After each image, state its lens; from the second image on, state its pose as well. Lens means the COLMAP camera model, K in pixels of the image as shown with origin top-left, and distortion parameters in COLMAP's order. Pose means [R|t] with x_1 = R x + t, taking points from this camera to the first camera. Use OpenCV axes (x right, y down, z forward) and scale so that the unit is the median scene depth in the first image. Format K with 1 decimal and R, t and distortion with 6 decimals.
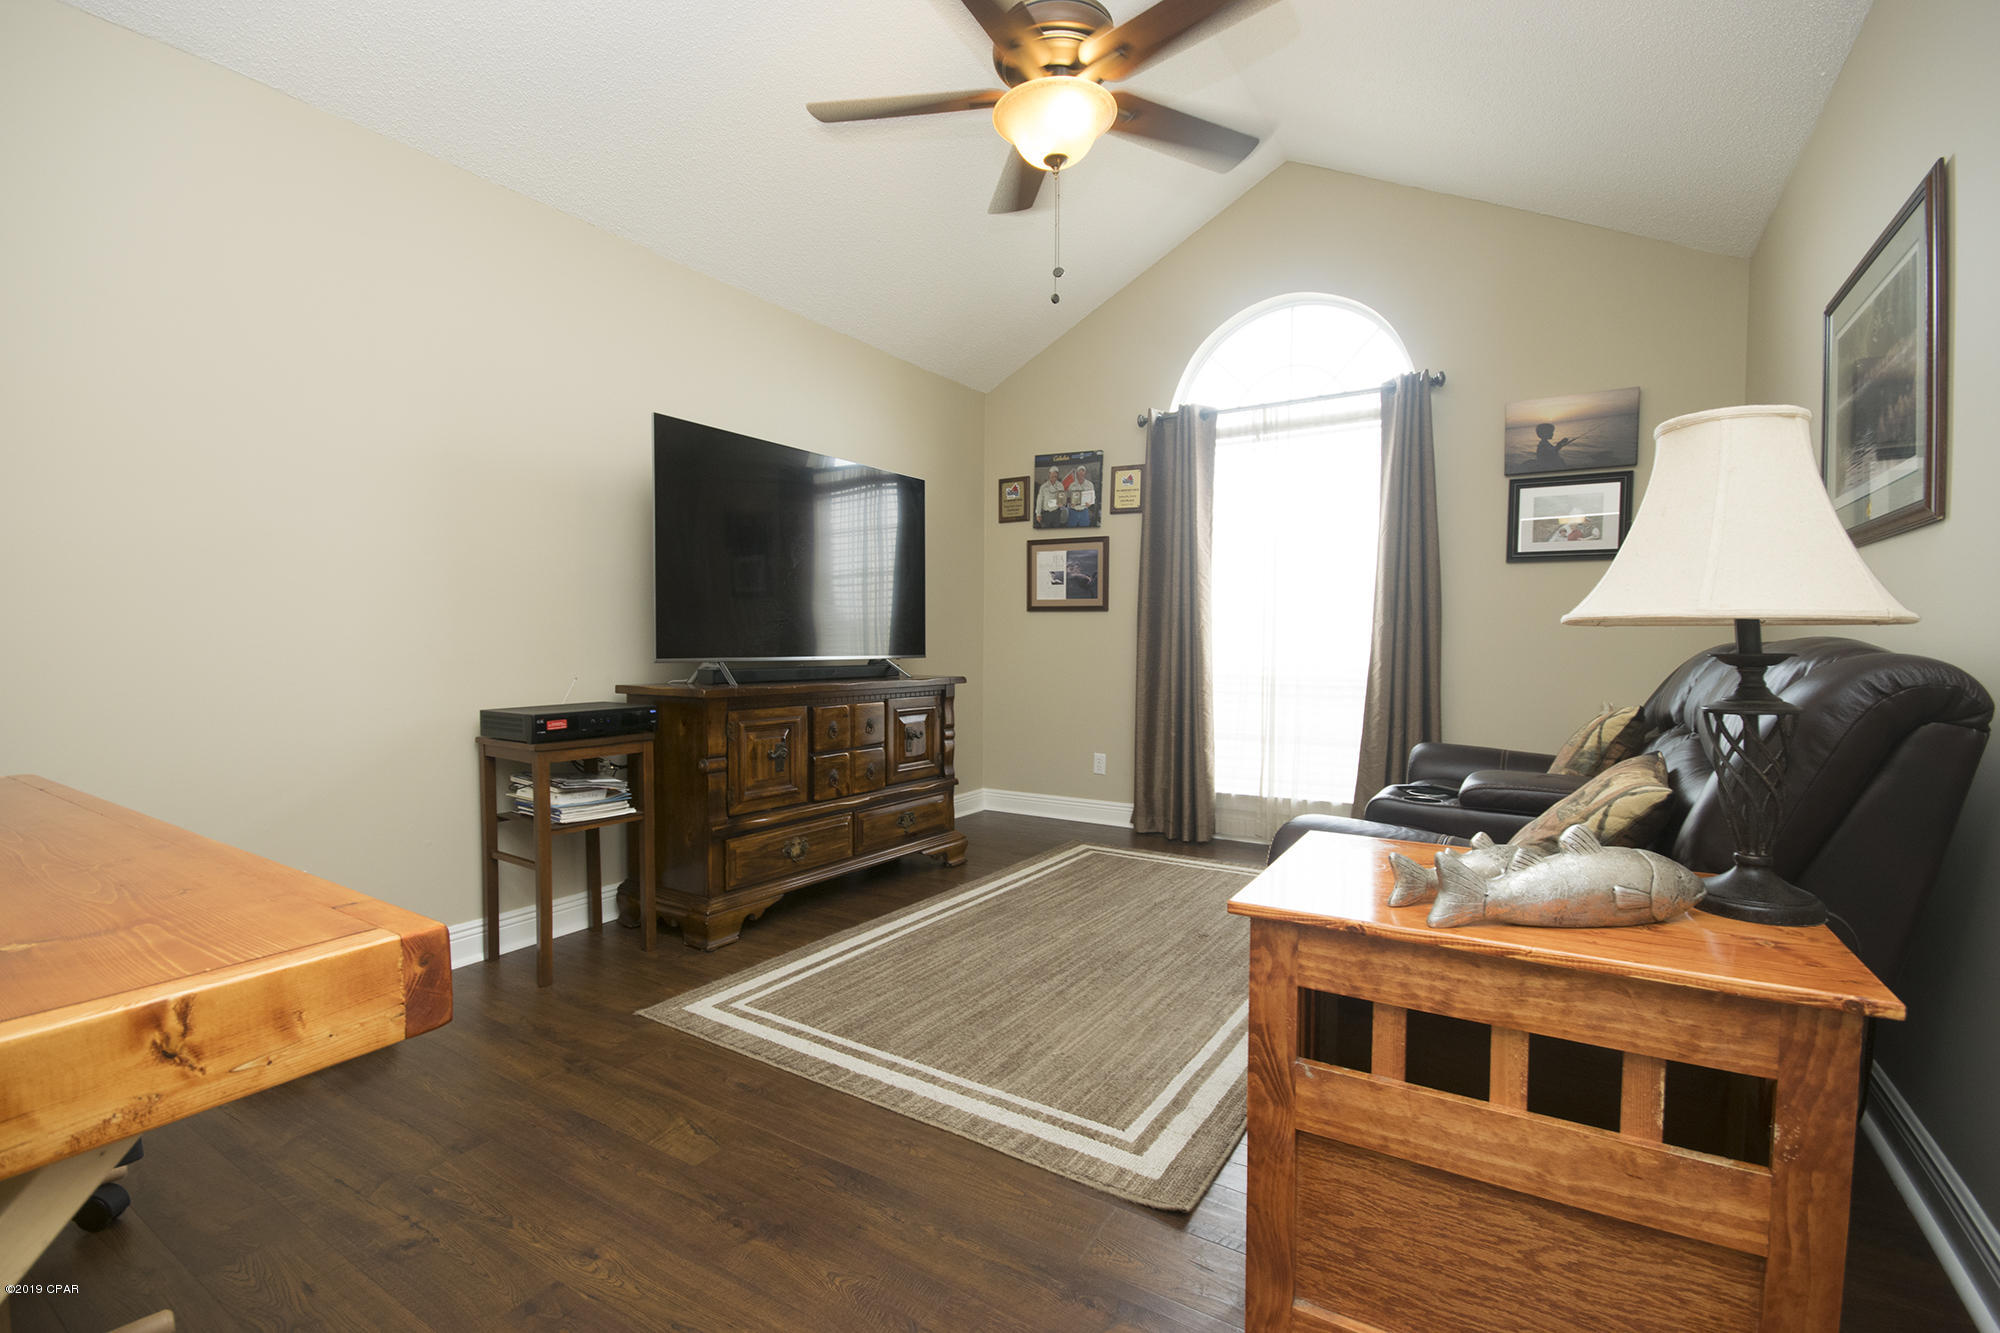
lens RADIAL K [[872.5, 0, 1004.6], [0, 872.5, 657.0], [0, 0, 1]] dist [0.002244, -0.005823]
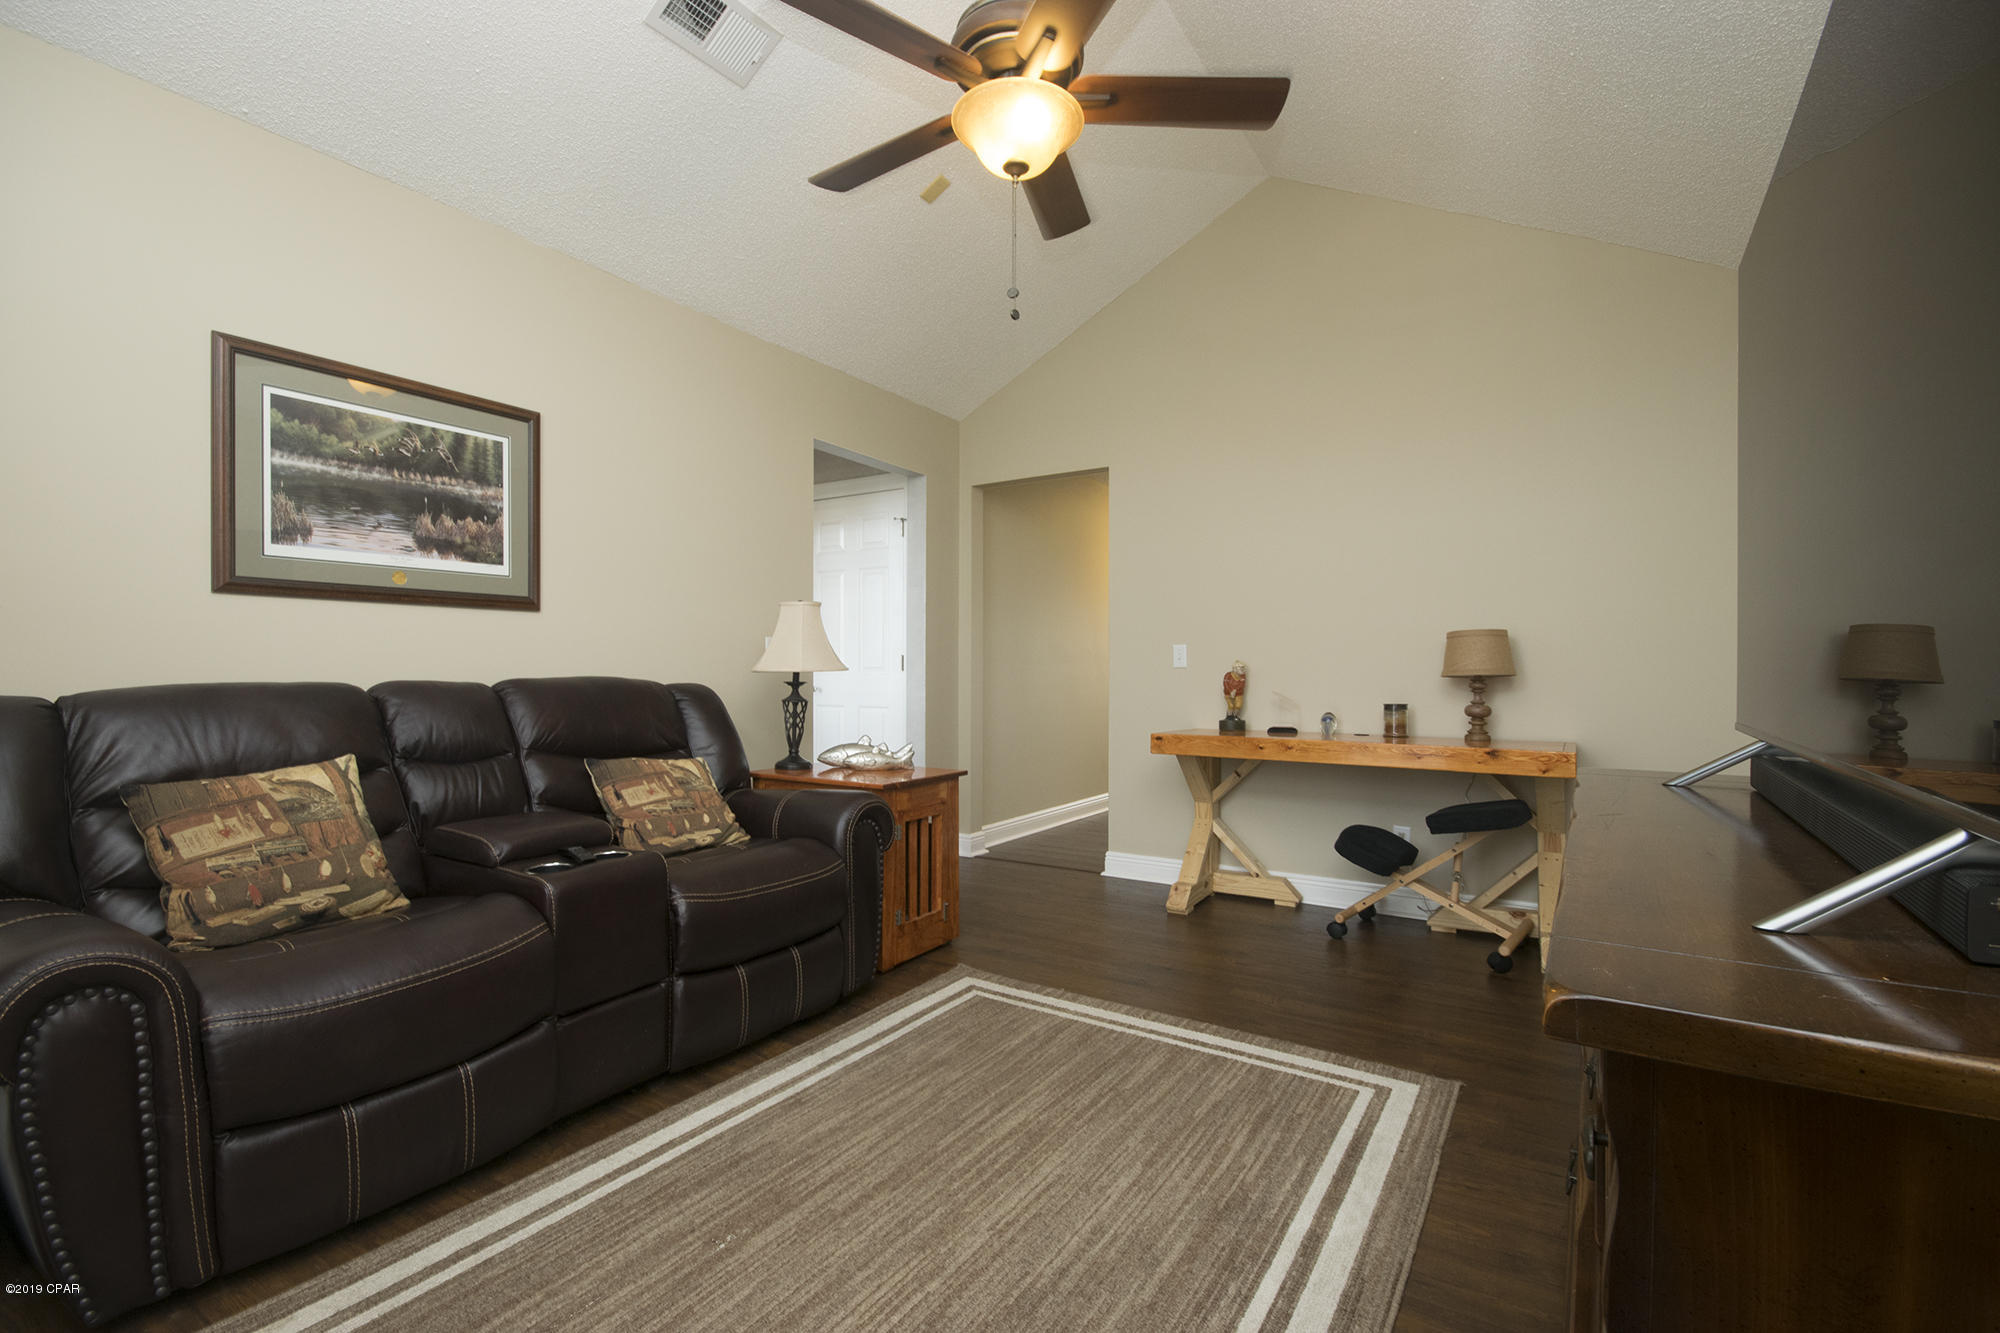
lens RADIAL K [[872.5, 0, 994.9], [0, 872.5, 672.5], [0, 0, 1]] dist [0.002244, -0.005823]
pose [[-0.999940, 0.001723, 0.010839, 0.081171], [0.001949, 0.999780, 0.020881, -0.061455], [-0.010800, 0.020901, -0.999723, 2.376794]]
